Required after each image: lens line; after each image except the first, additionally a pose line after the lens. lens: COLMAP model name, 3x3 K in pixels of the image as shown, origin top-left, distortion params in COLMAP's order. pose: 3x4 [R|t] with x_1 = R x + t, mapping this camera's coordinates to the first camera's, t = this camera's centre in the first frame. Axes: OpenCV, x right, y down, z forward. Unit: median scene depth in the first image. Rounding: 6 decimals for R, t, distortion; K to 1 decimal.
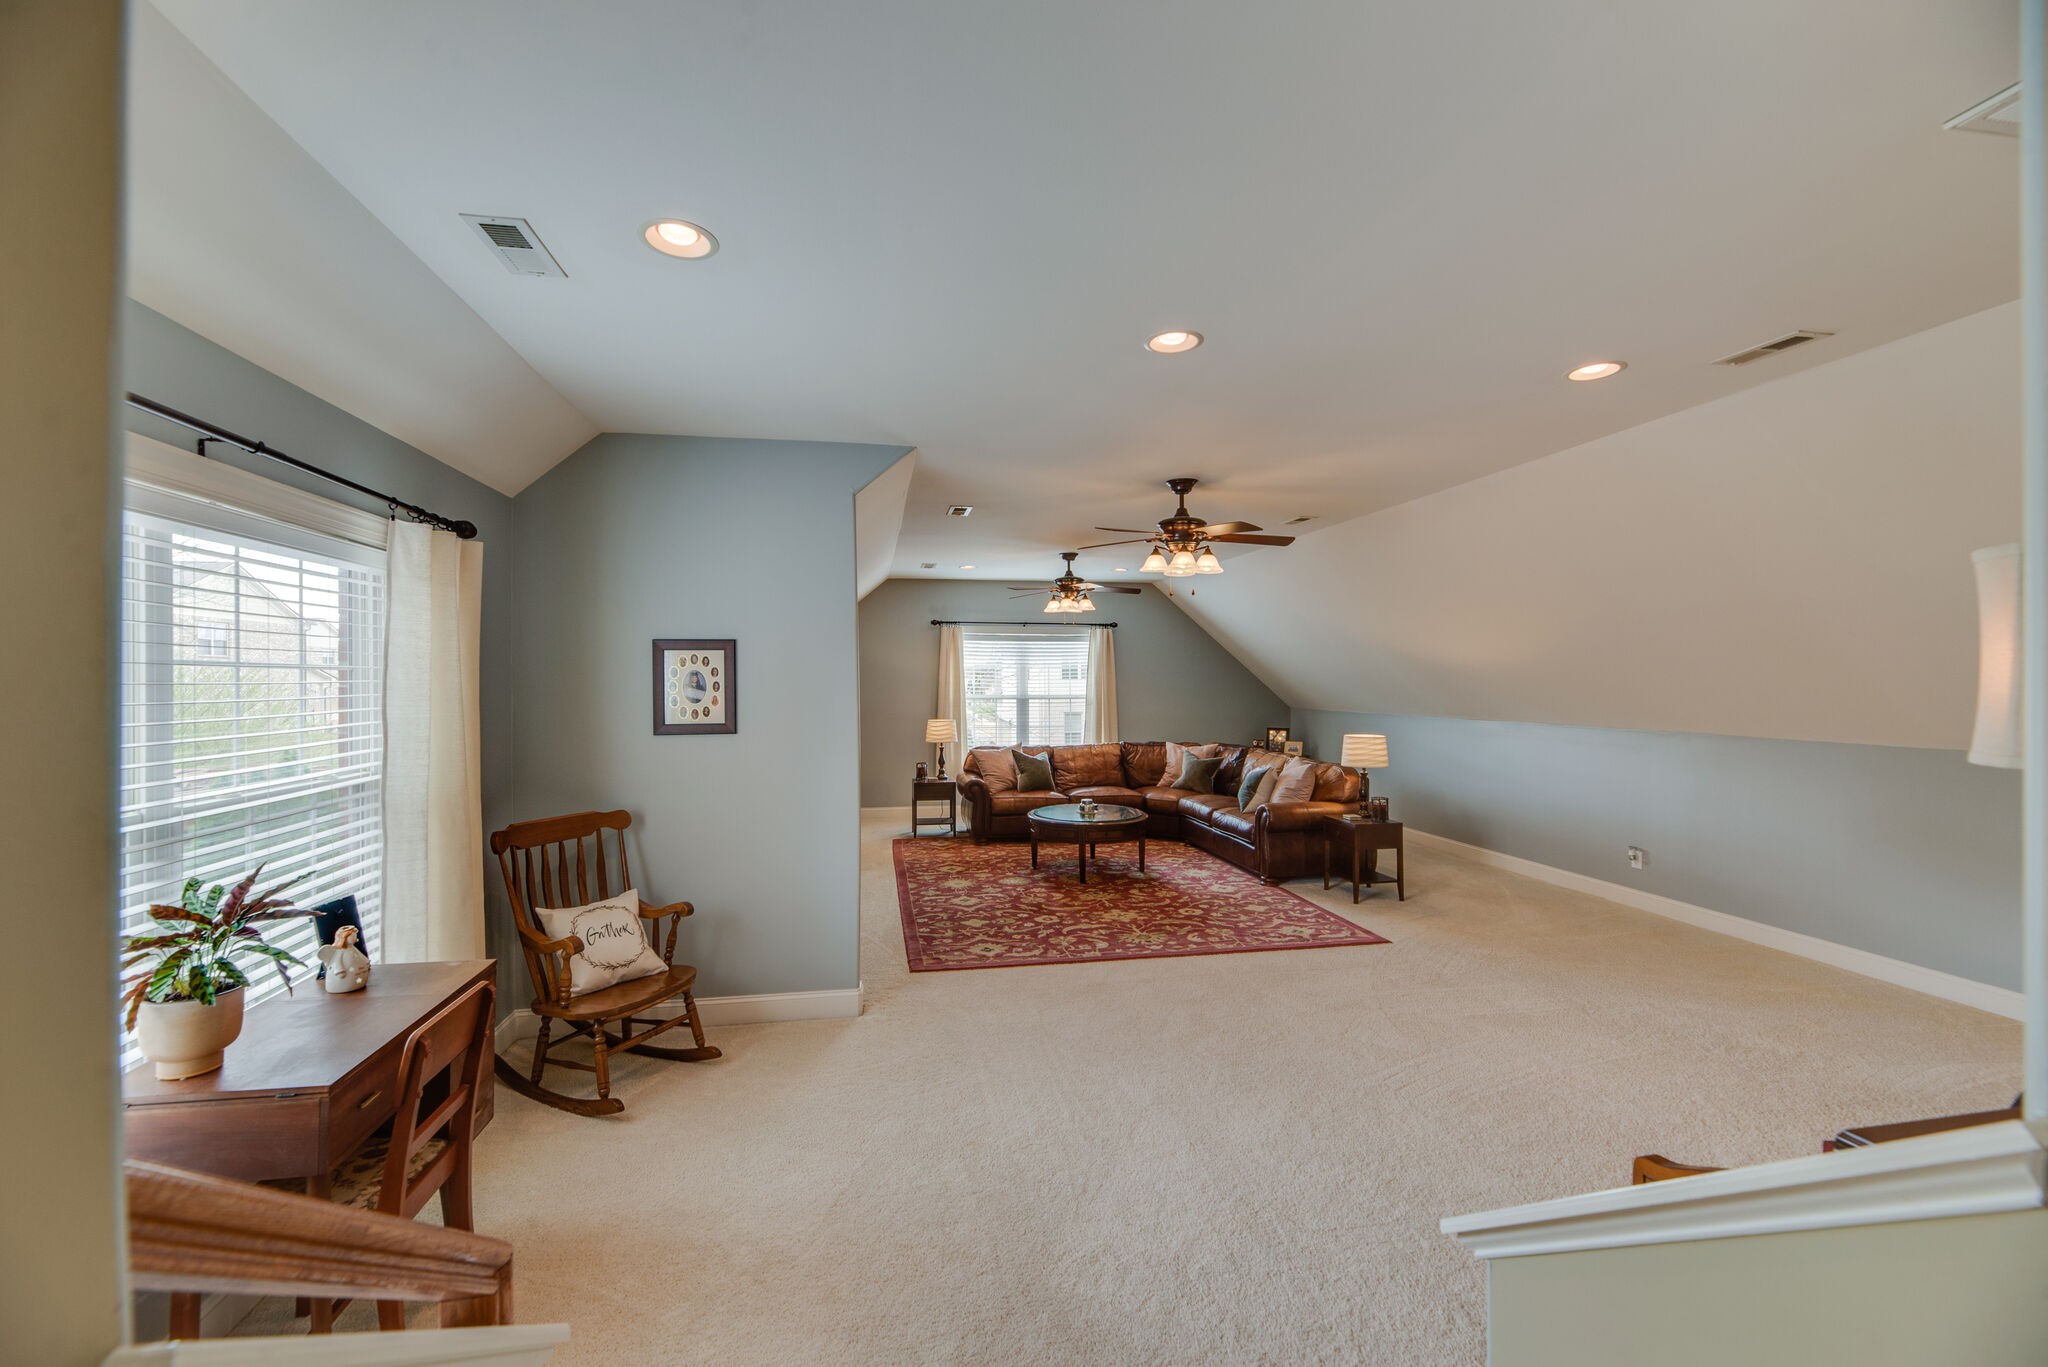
lens RADIAL K [[833.4, 0, 1017.2], [0, 833.4, 685.7], [0, 0, 1]] dist [-0.000241, 0.000157]
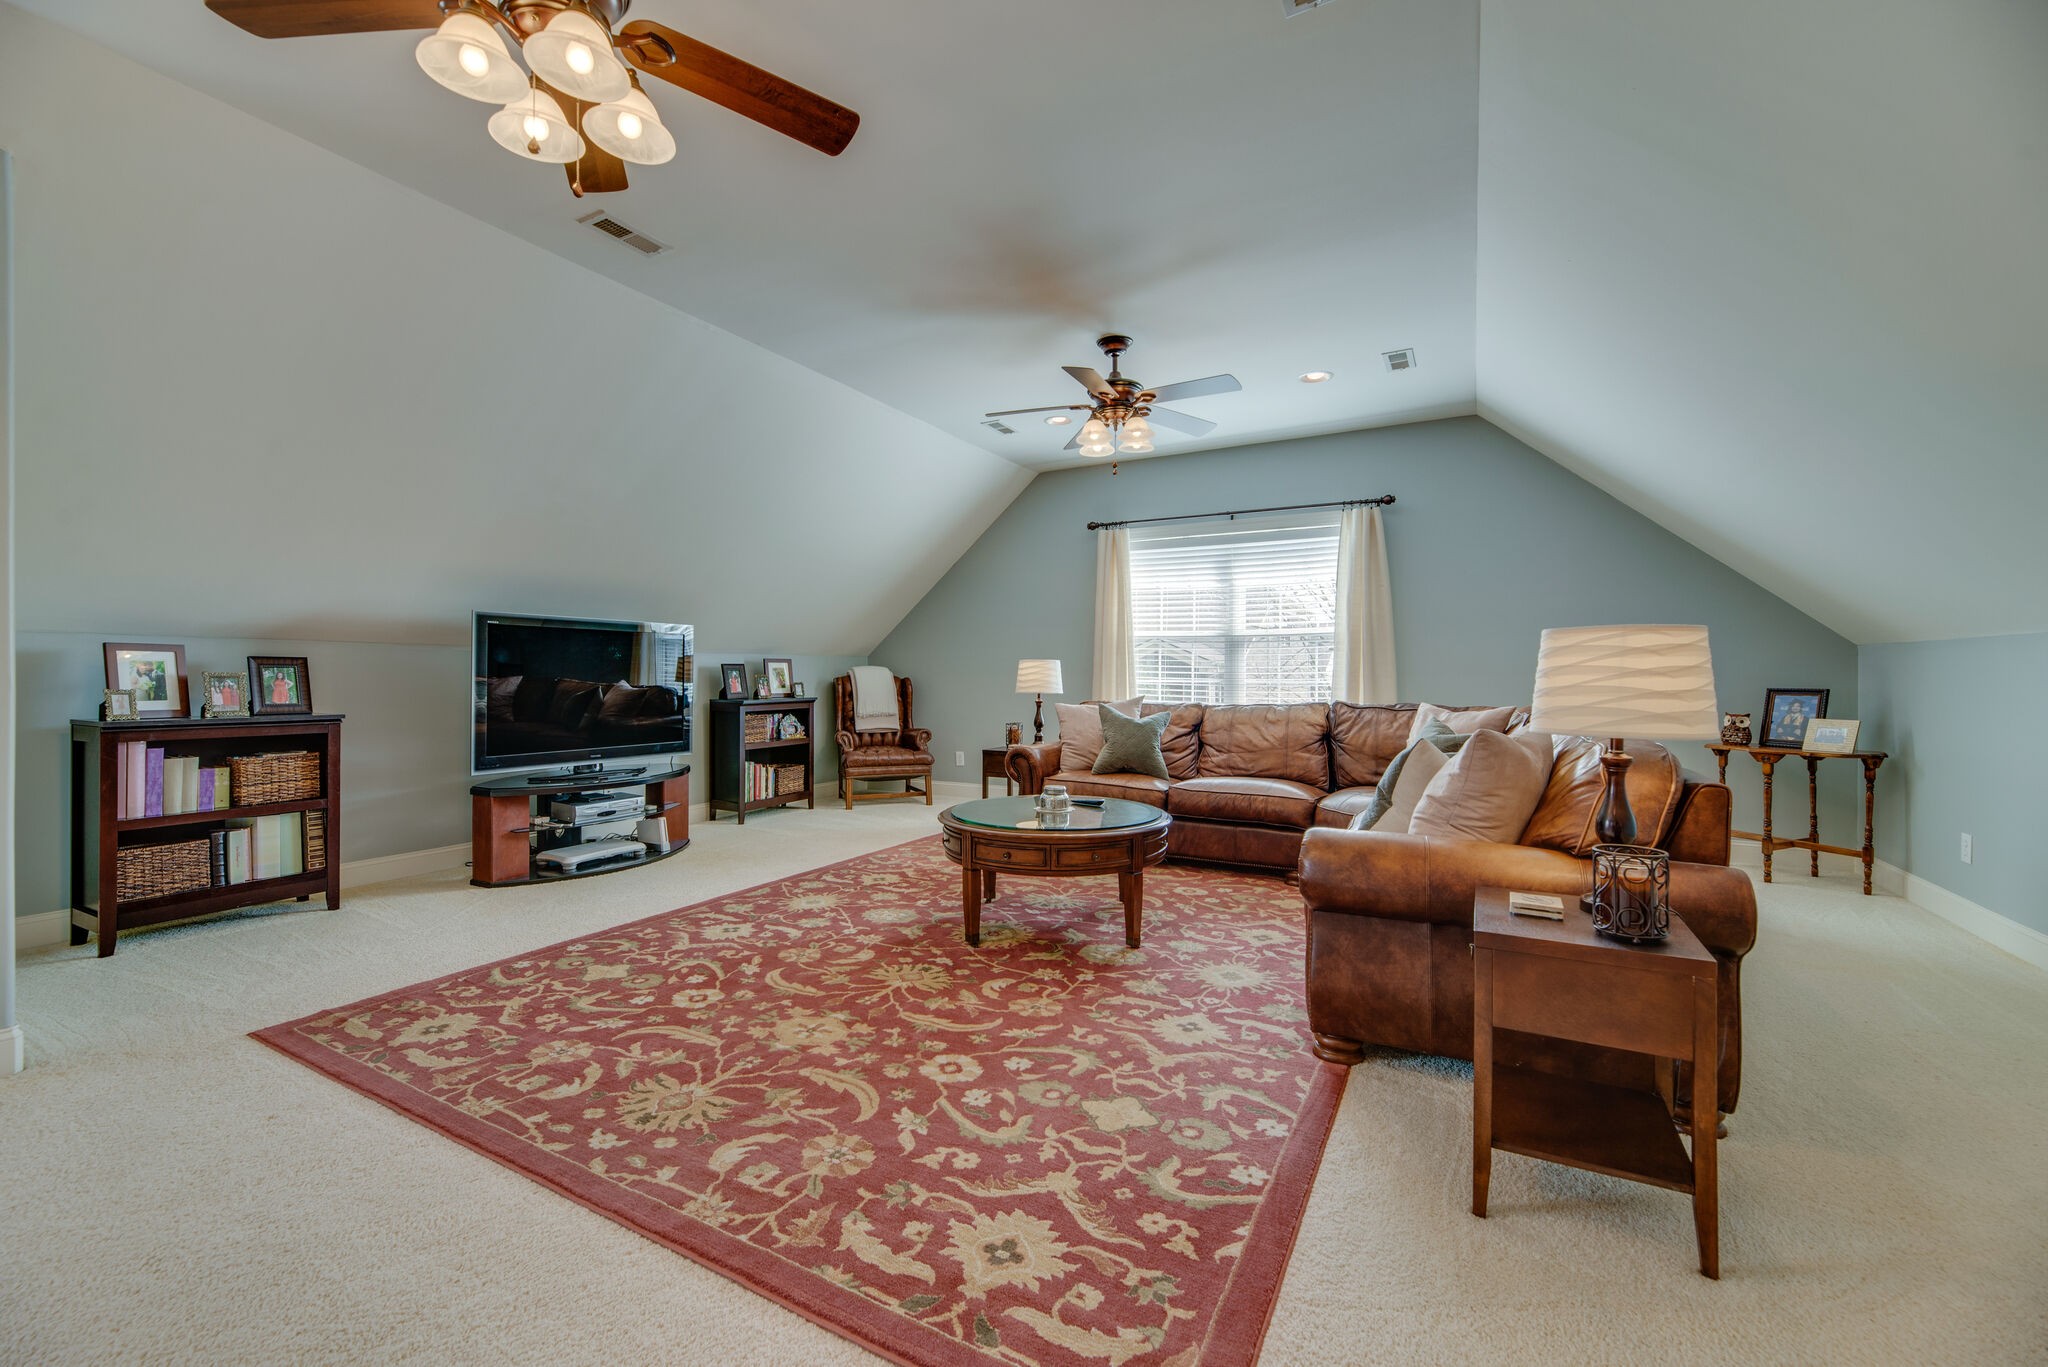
lens RADIAL K [[833.4, 0, 1017.2], [0, 833.4, 685.7], [0, 0, 1]] dist [-0.000241, 0.000157]
pose [[0.774651, 0.010378, -0.632304, 0.518709], [-0.008928, 0.999945, 0.005474, 0.094310], [0.632327, 0.001405, 0.774701, 0.772049]]
